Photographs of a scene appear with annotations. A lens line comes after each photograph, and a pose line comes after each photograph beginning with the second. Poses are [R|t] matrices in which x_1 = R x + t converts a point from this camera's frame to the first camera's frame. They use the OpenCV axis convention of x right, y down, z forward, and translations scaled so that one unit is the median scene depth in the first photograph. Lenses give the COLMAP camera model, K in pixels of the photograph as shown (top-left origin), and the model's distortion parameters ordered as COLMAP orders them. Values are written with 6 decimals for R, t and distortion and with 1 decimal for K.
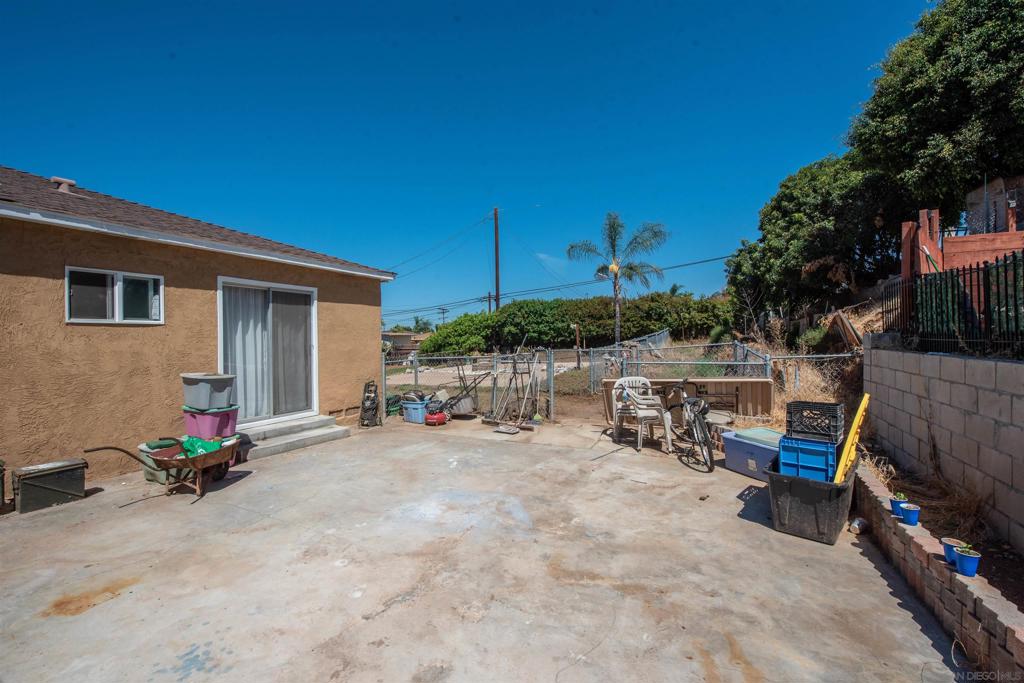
lens RADIAL K [[414.0, 0, 502.6], [0, 414.0, 341.7], [0, 0, 1]] dist [-0.017866, -0.000348]
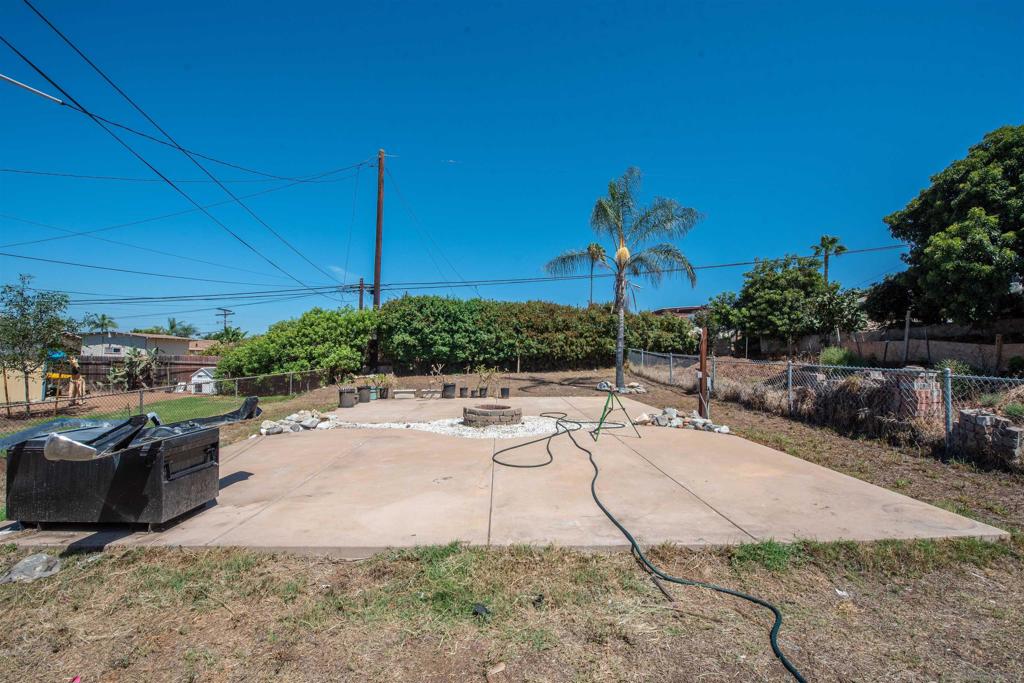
lens RADIAL K [[407.7, 0, 512.2], [0, 407.7, 348.3], [0, 0, 1]] dist [-0.016460, -0.000943]
pose [[0.871029, 0.052792, 0.488386, -0.562499], [-0.036136, 0.998401, -0.043474, 0.025049], [-0.489900, 0.020219, 0.871544, 1.493601]]
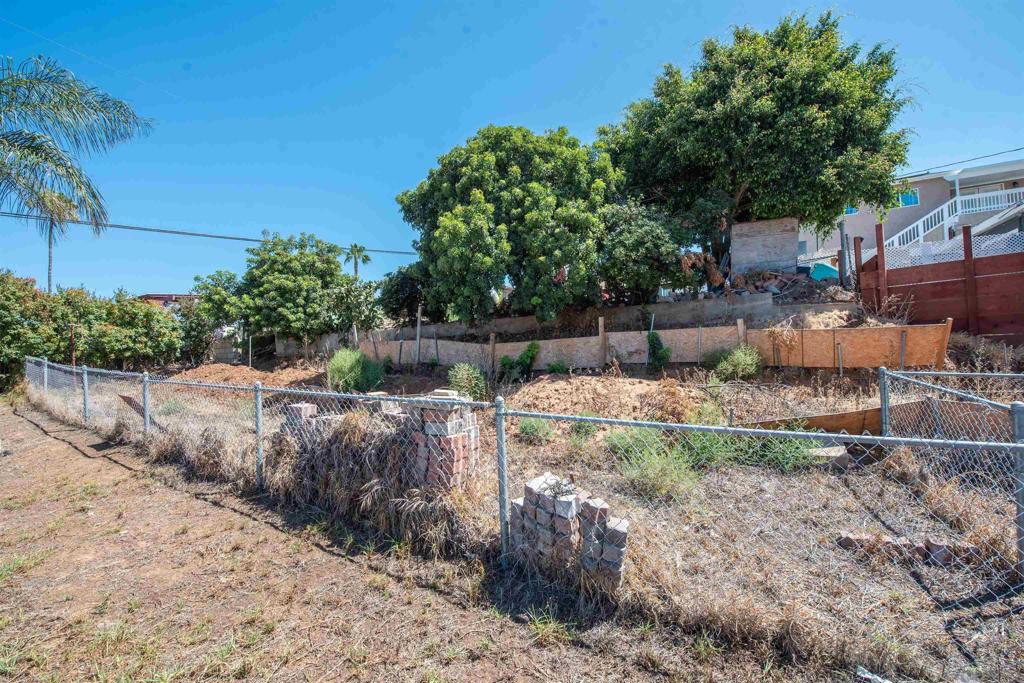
lens RADIAL K [[420.7, 0, 511.8], [0, 420.7, 345.7], [0, 0, 1]] dist [-0.015403, -0.003681]
pose [[0.049771, 0.046432, 0.997681, 0.058648], [0.036377, 0.998172, -0.048269, -0.023702], [-0.998098, 0.038695, 0.047991, 1.695890]]
